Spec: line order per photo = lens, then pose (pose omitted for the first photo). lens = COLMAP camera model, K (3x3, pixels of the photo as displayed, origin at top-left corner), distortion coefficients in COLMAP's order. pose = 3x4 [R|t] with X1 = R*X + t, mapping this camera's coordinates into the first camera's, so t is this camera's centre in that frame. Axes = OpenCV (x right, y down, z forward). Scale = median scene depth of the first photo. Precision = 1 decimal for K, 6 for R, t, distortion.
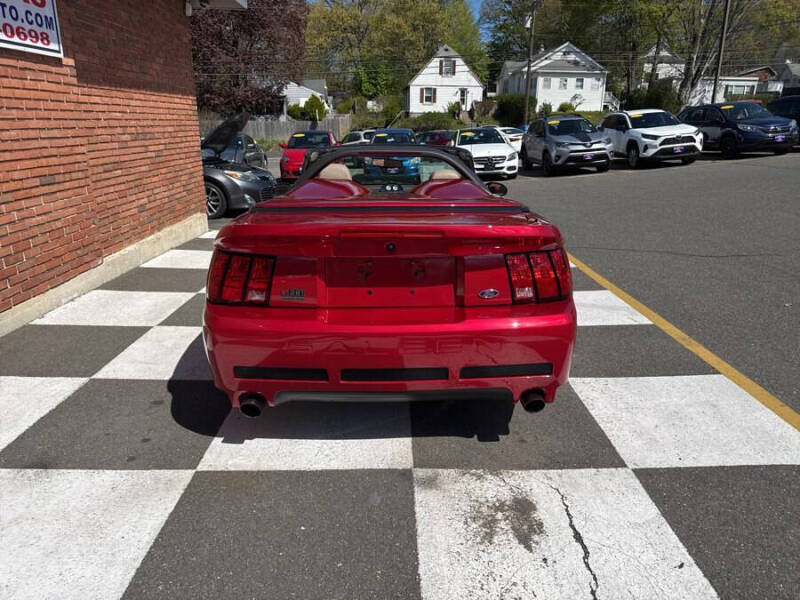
lens RADIAL K [[568.5, 0, 401.0], [0, 568.5, 303.2], [0, 0, 1]] dist [0.005480, -0.008281]
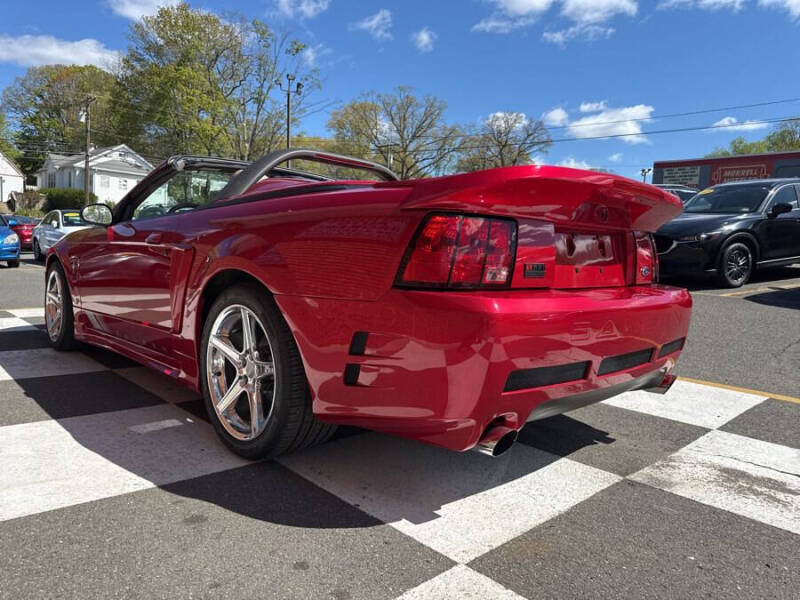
lens RADIAL K [[568.2, 0, 400.0], [0, 568.2, 296.3], [0, 0, 1]] dist [0.015140, -0.021773]
pose [[0.731278, -0.022213, 0.681717, -0.421124], [0.153566, 0.979171, -0.132824, 0.045562], [-0.664567, 0.201820, 0.719458, 0.289521]]
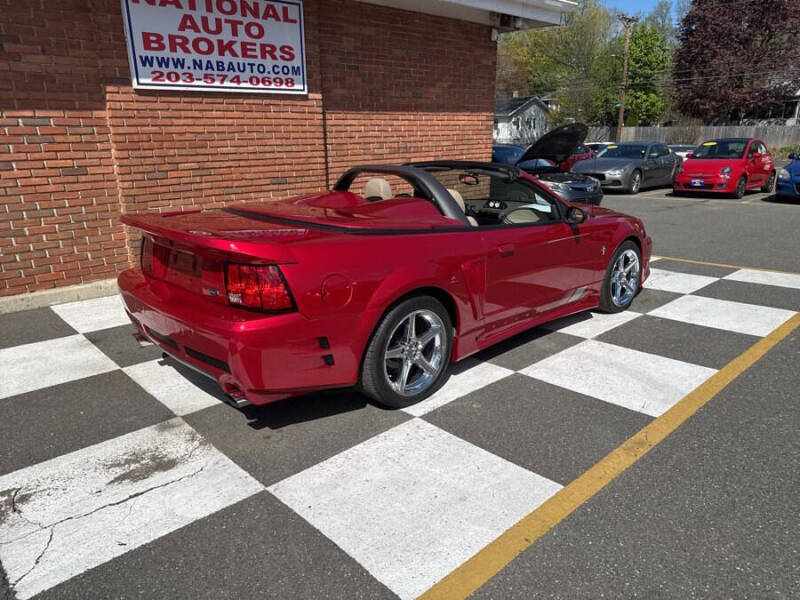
lens RADIAL K [[568.5, 0, 401.0], [0, 568.5, 303.2], [0, 0, 1]] dist [0.005480, -0.008281]
pose [[0.677958, 0.200832, -0.707134, 0.636904], [-0.207884, 0.975069, 0.077620, -0.084708], [0.705093, 0.094379, 0.702806, 0.222513]]
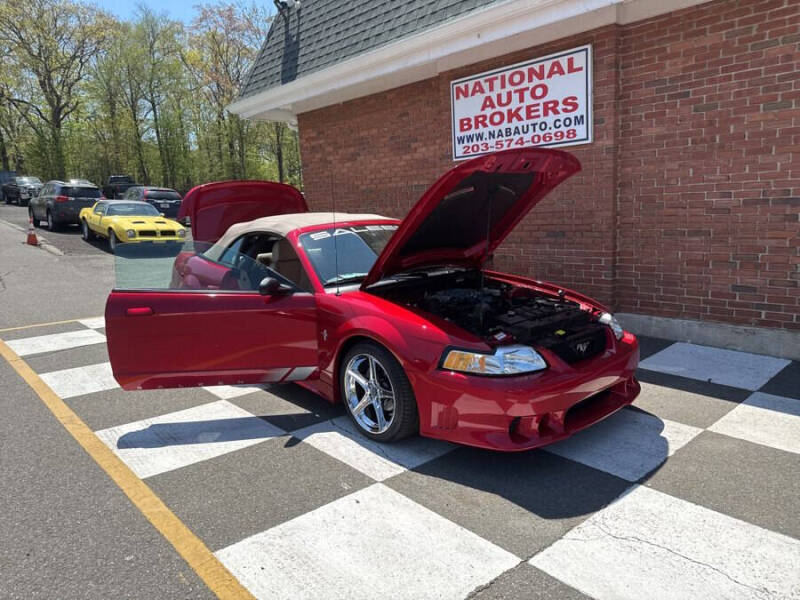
lens RADIAL K [[564.0, 0, 398.0], [0, 564.0, 303.0], [0, 0, 1]] dist [0.057162, -0.094479]
pose [[-0.748811, 0.148184, -0.646006, 0.572259], [-0.153895, 0.909174, 0.386936, -0.514956], [0.644669, 0.389159, -0.657994, 1.642621]]
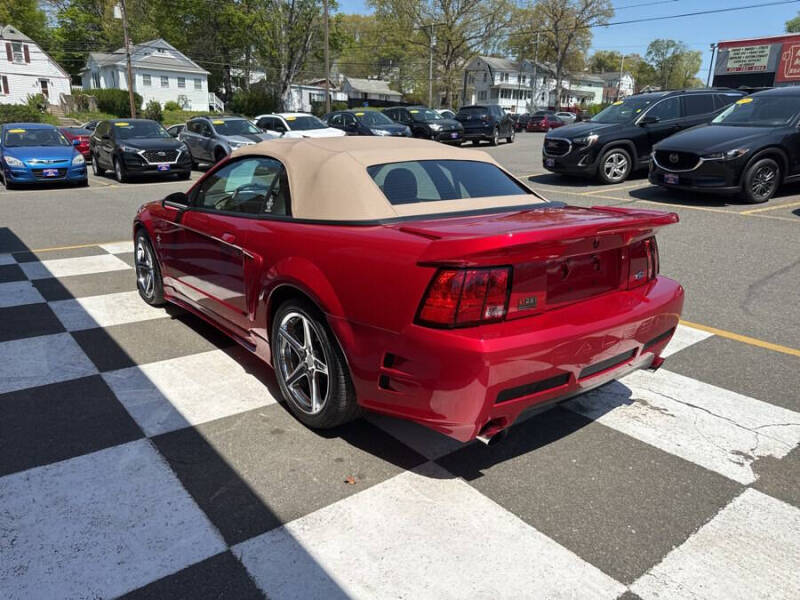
lens RADIAL K [[571.0, 0, 398.4], [0, 571.0, 300.3], [0, 0, 1]] dist [0.000708, -0.007607]
pose [[0.784416, -0.156492, 0.600168, -0.509938], [0.159974, 0.985954, 0.047999, -0.027190], [-0.599249, 0.058360, 0.798432, 0.102674]]
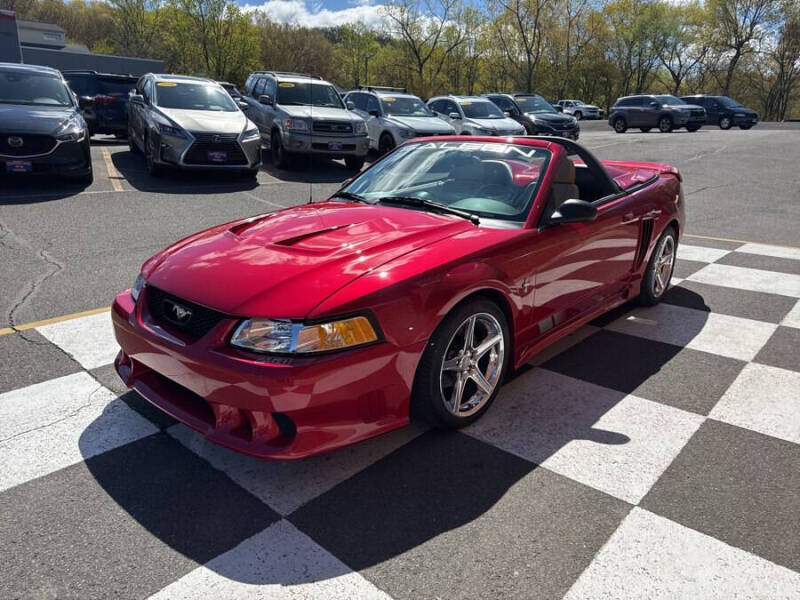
lens RADIAL K [[566.8, 0, 401.8], [0, 566.8, 301.0], [0, 0, 1]] dist [0.010136, -0.013684]
pose [[-0.738136, -0.203314, 0.643288, -0.514107], [0.184465, 0.856354, 0.482317, -0.471407], [-0.648944, 0.474680, -0.594602, 1.596911]]
